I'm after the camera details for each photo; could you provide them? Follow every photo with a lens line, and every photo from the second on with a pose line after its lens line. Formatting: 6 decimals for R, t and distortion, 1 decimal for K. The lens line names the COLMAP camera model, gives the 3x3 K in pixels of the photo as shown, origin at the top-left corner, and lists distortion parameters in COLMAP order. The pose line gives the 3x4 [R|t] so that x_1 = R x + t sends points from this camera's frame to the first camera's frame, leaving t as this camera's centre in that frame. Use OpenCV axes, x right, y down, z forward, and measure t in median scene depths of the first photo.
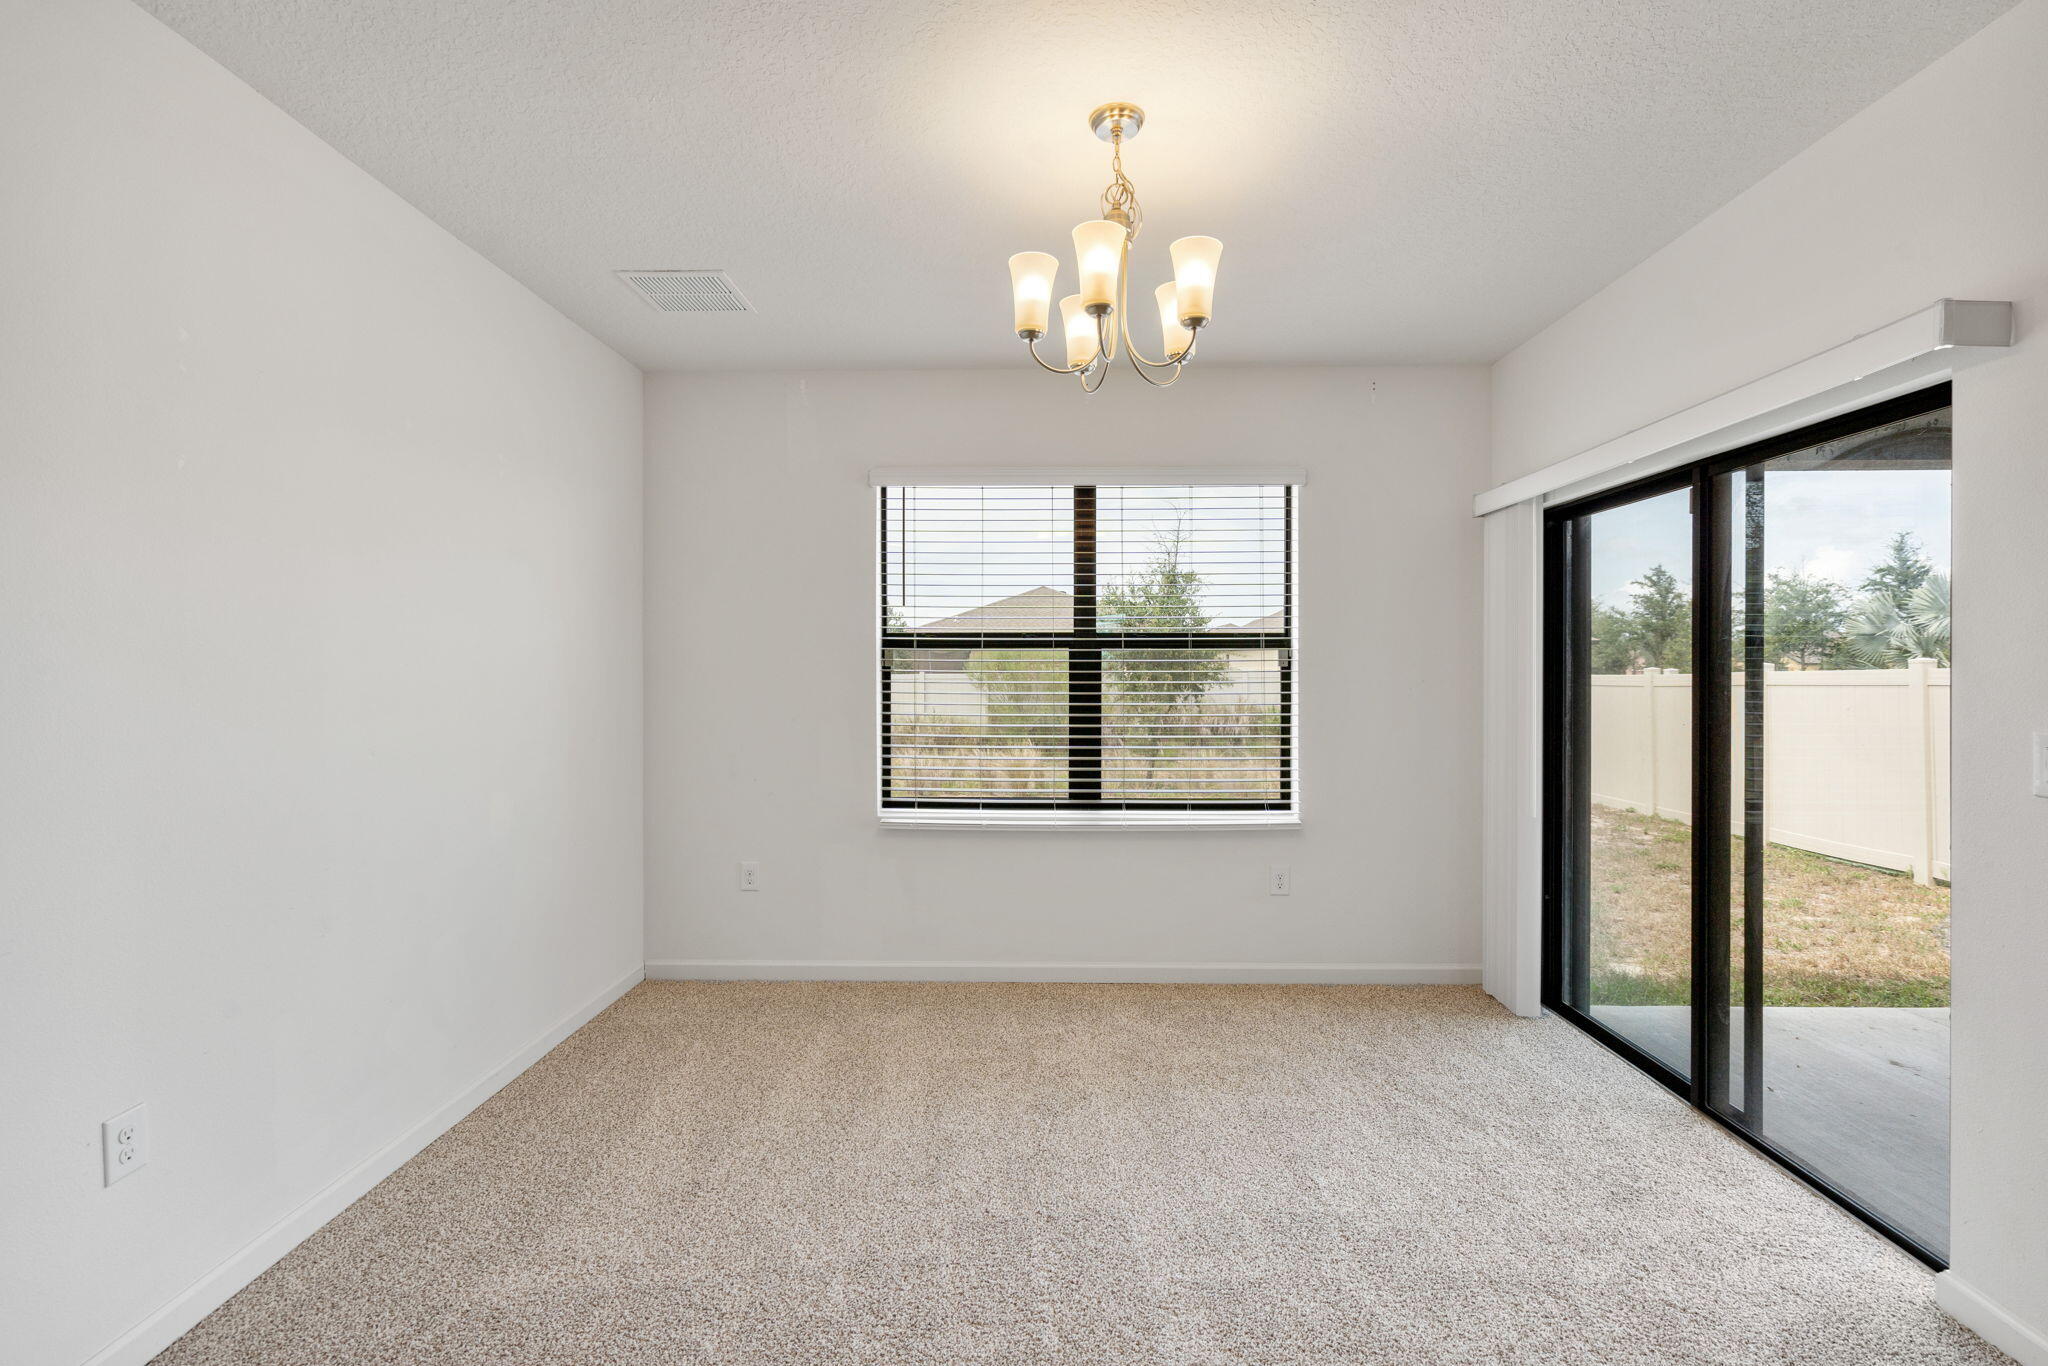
lens RADIAL K [[939.8, 0, 1016.9], [0, 939.8, 673.7], [0, 0, 1]] dist [-0.000980, -0.000080]
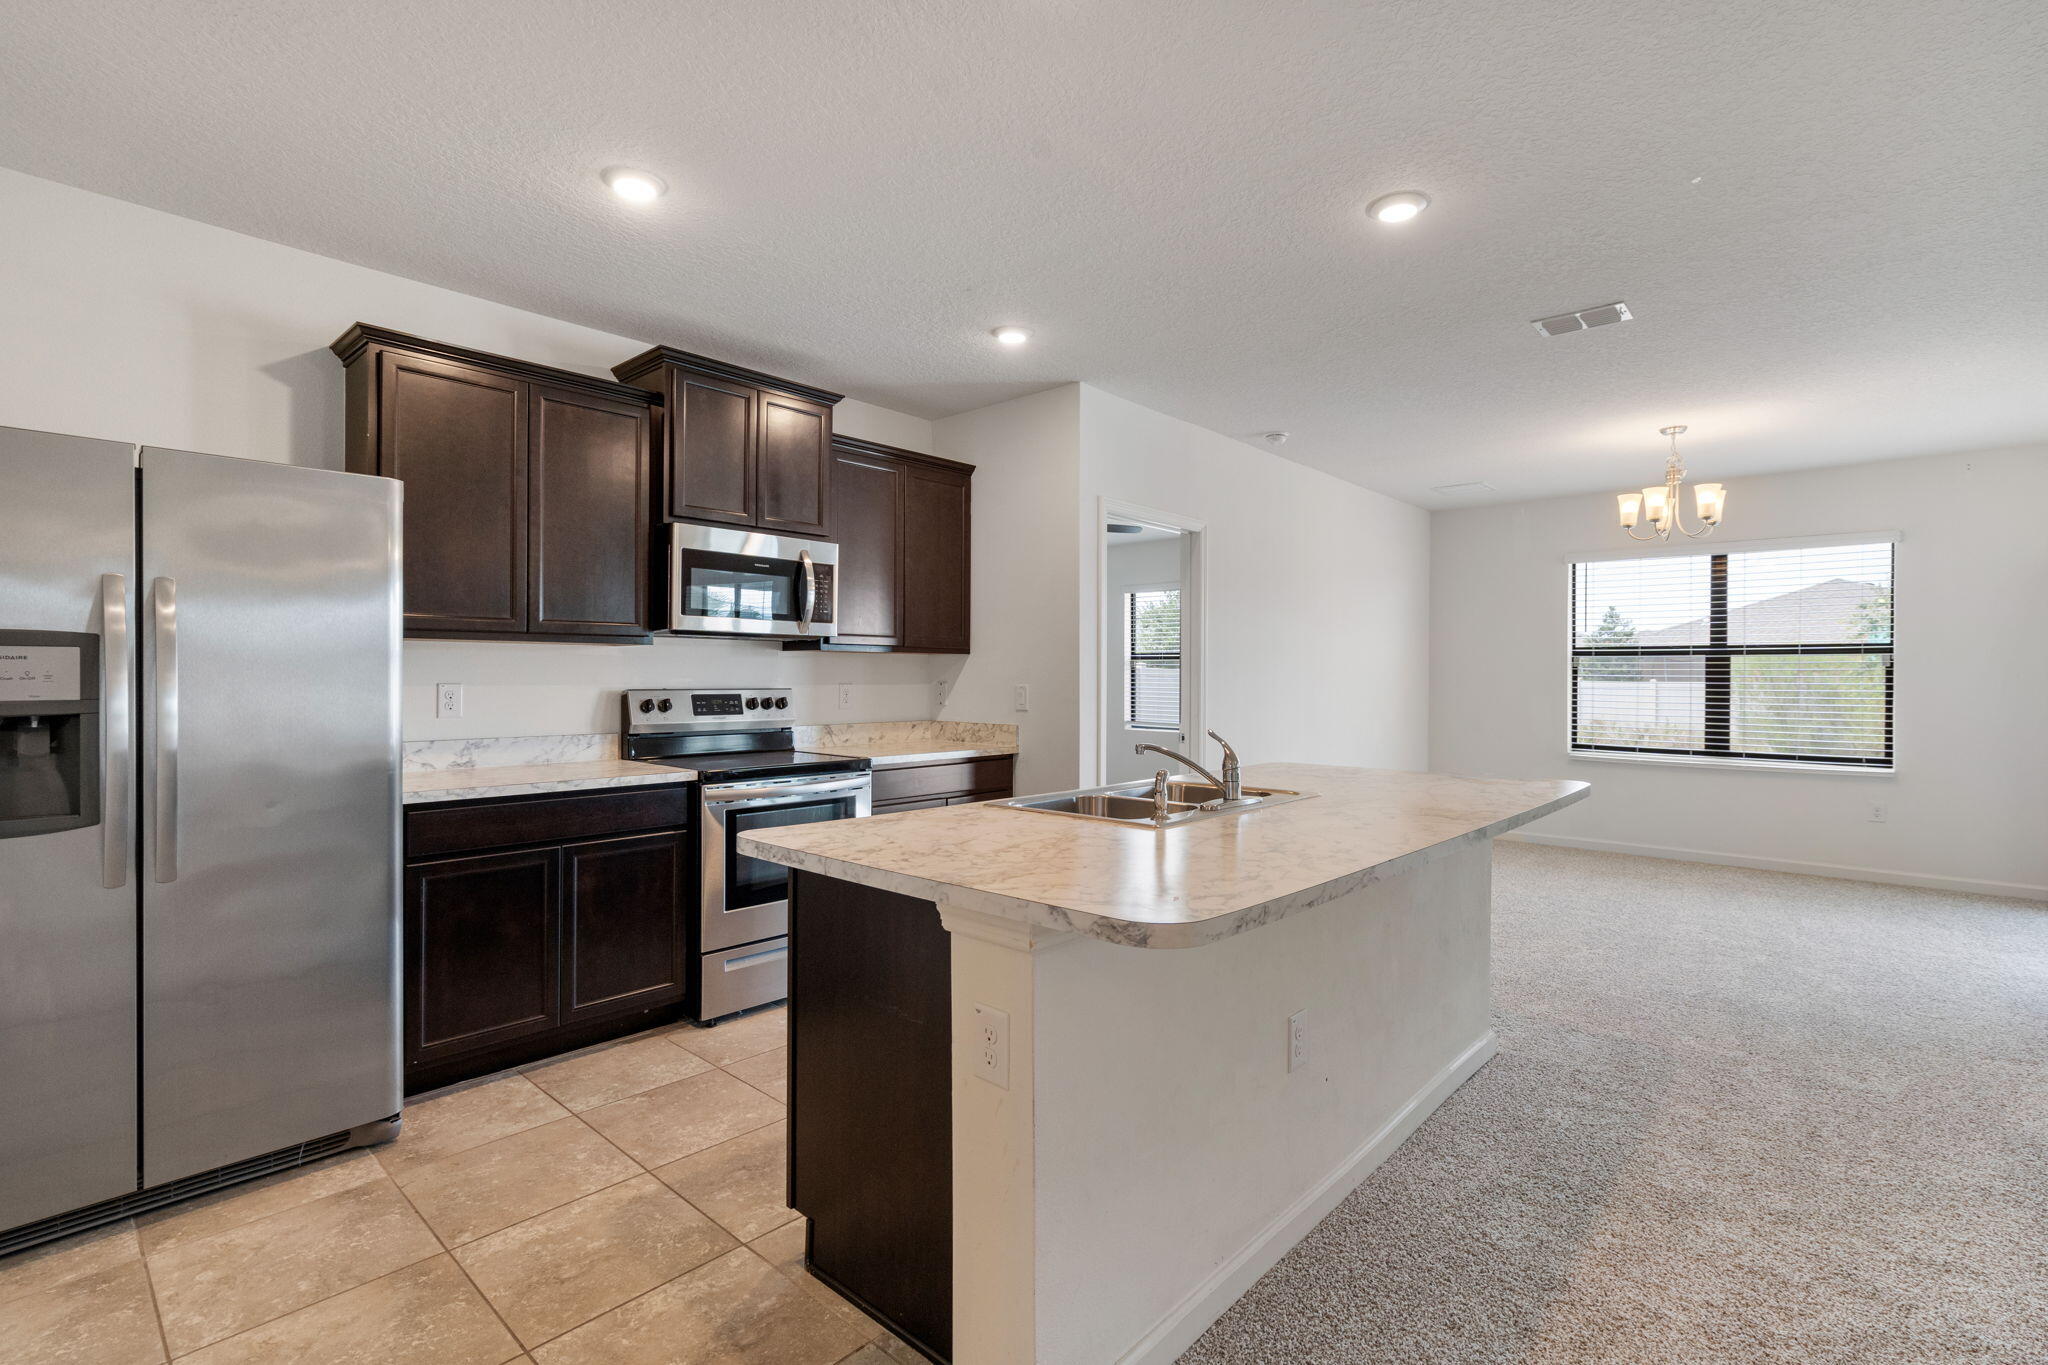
lens RADIAL K [[939.8, 0, 1016.9], [0, 939.8, 673.2], [0, 0, 1]] dist [-0.000980, -0.000080]
pose [[0.755028, 0.004525, -0.655677, 0.220984], [-0.010178, 0.999937, -0.004818, 0.023737], [0.655614, 0.010311, 0.755026, -0.987305]]
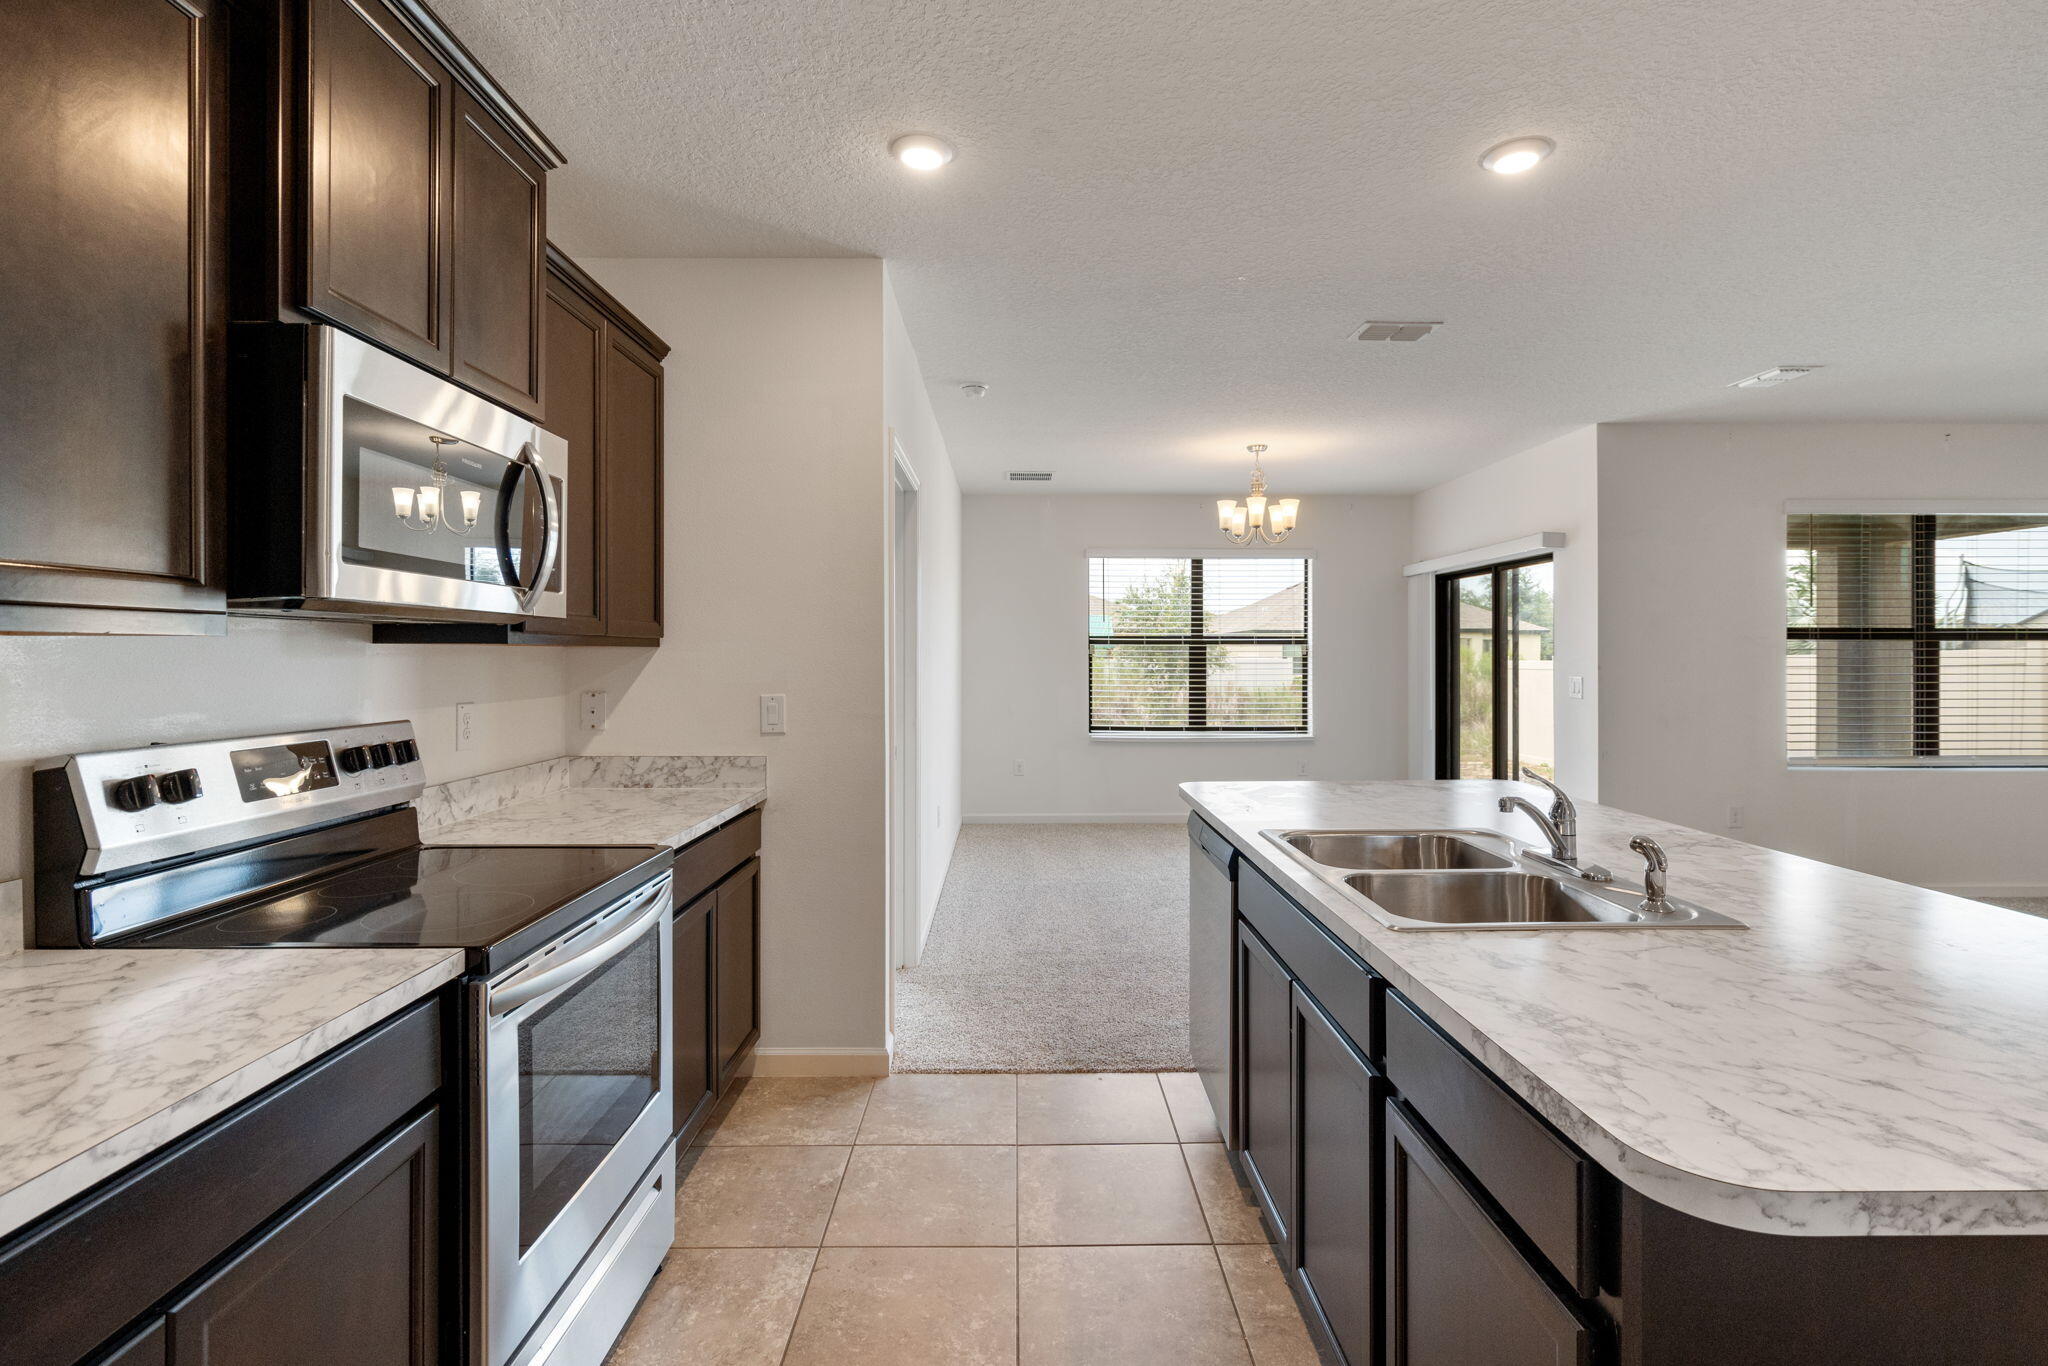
lens RADIAL K [[958.4, 0, 1025.9], [0, 958.4, 650.9], [0, 0, 1]] dist [-0.003835, 0.000174]
pose [[0.999126, 0.001860, 0.041755, -0.352666], [-0.001454, 0.999952, -0.009737, 0.004862], [-0.041771, 0.009668, 0.999080, -0.895128]]
